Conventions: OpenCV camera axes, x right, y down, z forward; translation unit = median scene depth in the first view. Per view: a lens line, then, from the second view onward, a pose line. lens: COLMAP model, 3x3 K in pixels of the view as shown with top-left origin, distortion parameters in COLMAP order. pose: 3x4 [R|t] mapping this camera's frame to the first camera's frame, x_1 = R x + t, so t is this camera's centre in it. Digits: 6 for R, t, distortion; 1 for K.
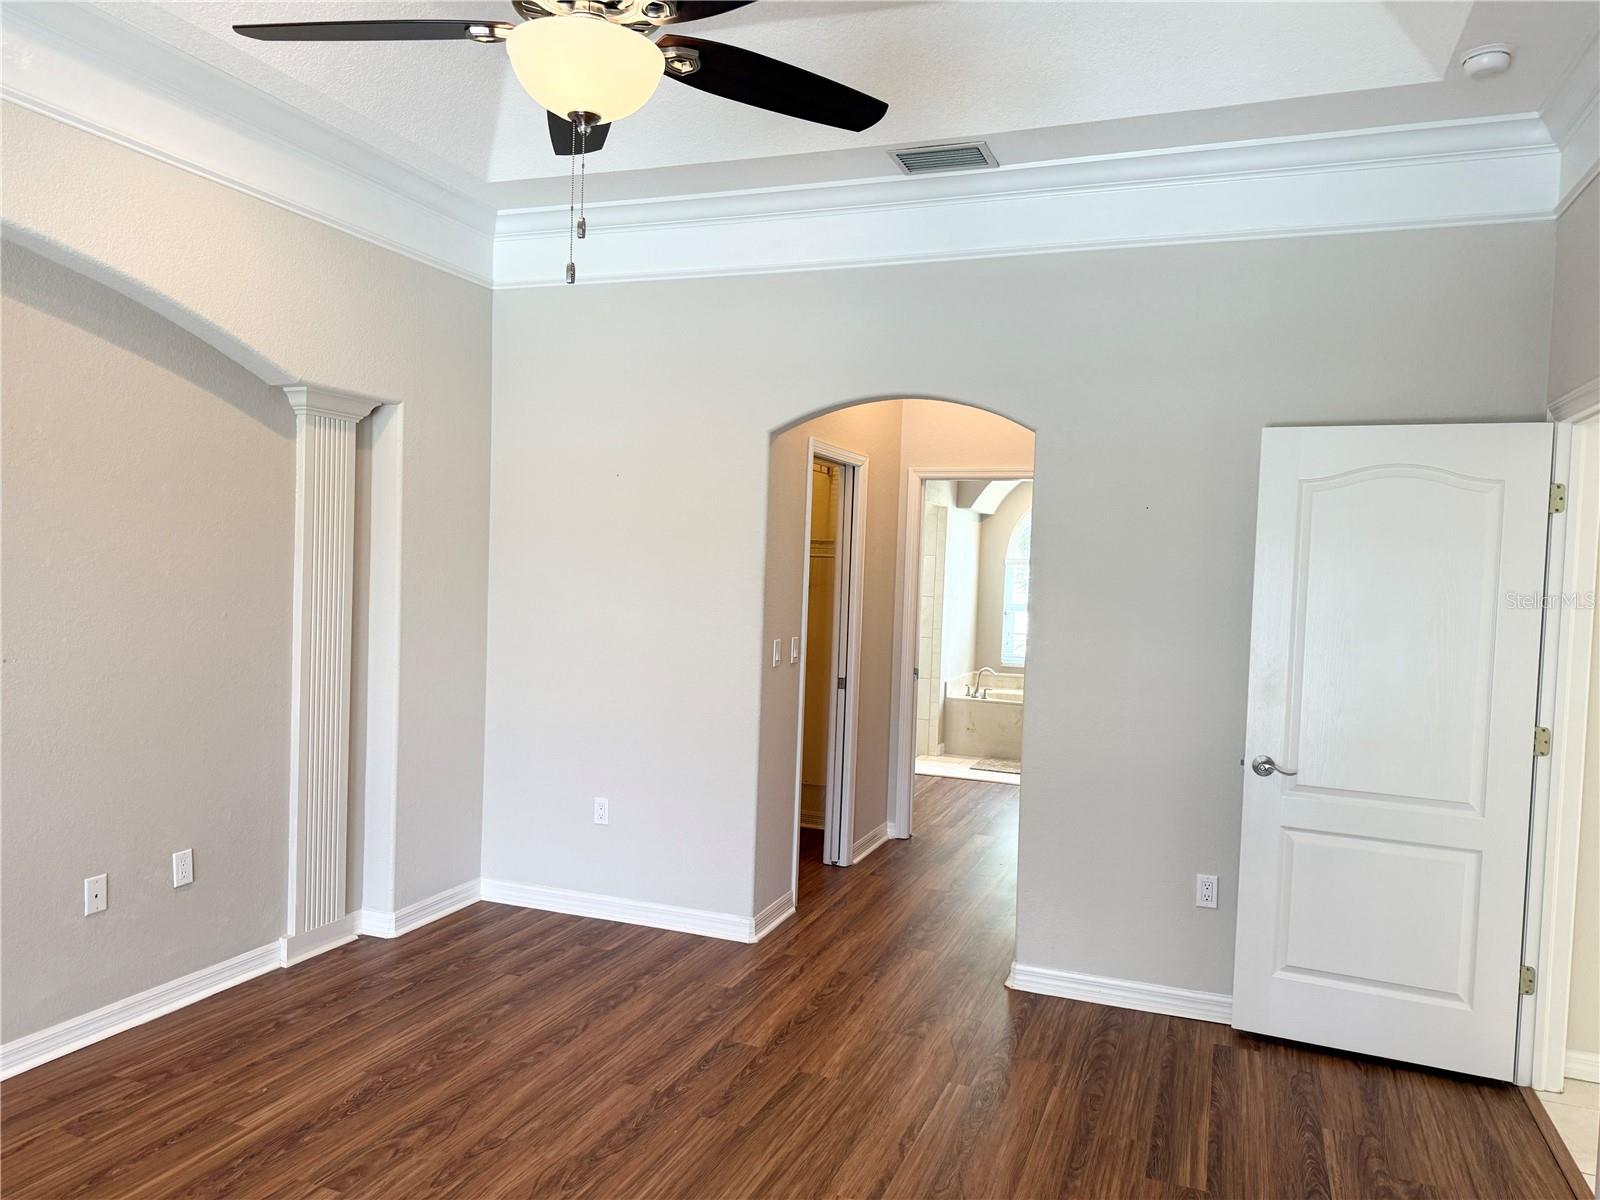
lens RADIAL K [[1117.9, 0, 800.0], [0, 1117.9, 600.0], [0, 0, 1]] dist [0.000939, -0.000022]
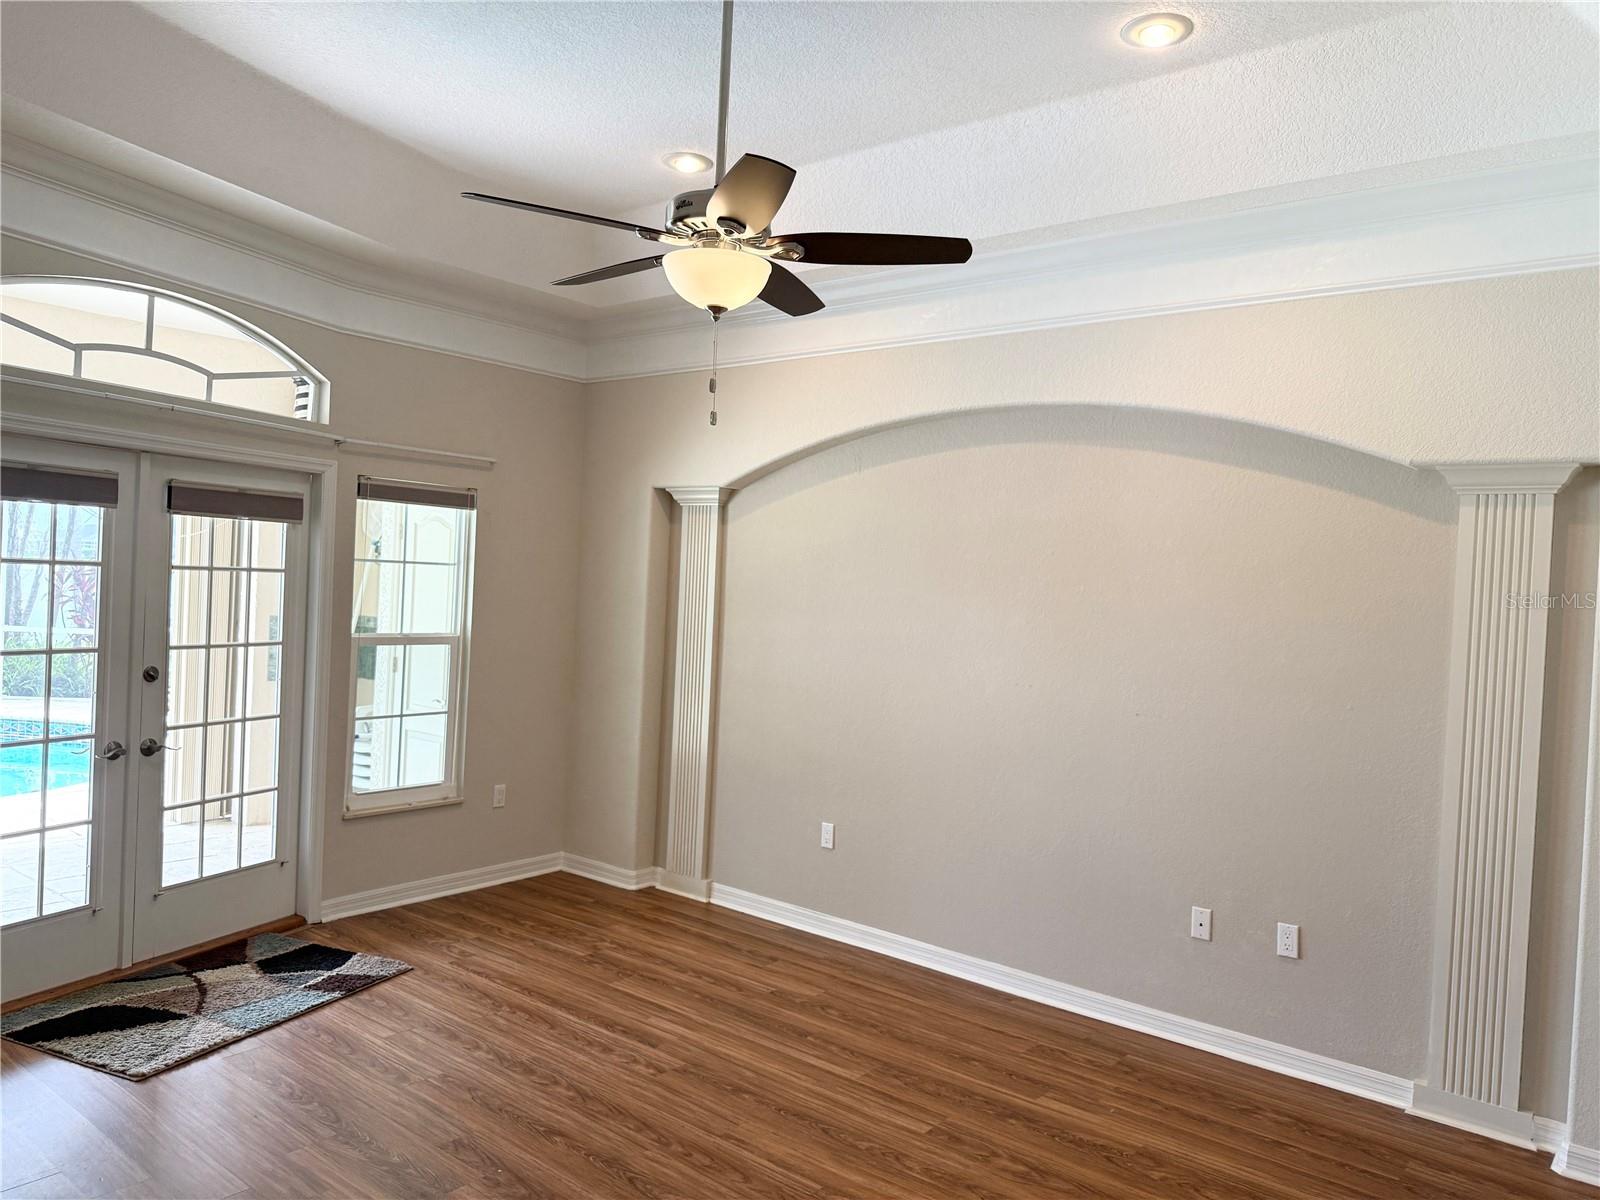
lens RADIAL K [[1117.9, 0, 800.0], [0, 1117.9, 600.0], [0, 0, 1]] dist [0.000939, -0.000022]
pose [[-0.294863, -0.032372, -0.954991, 0.659447], [-0.088162, 0.996085, -0.006544, -0.037565], [0.951464, 0.082264, -0.296563, 0.918739]]
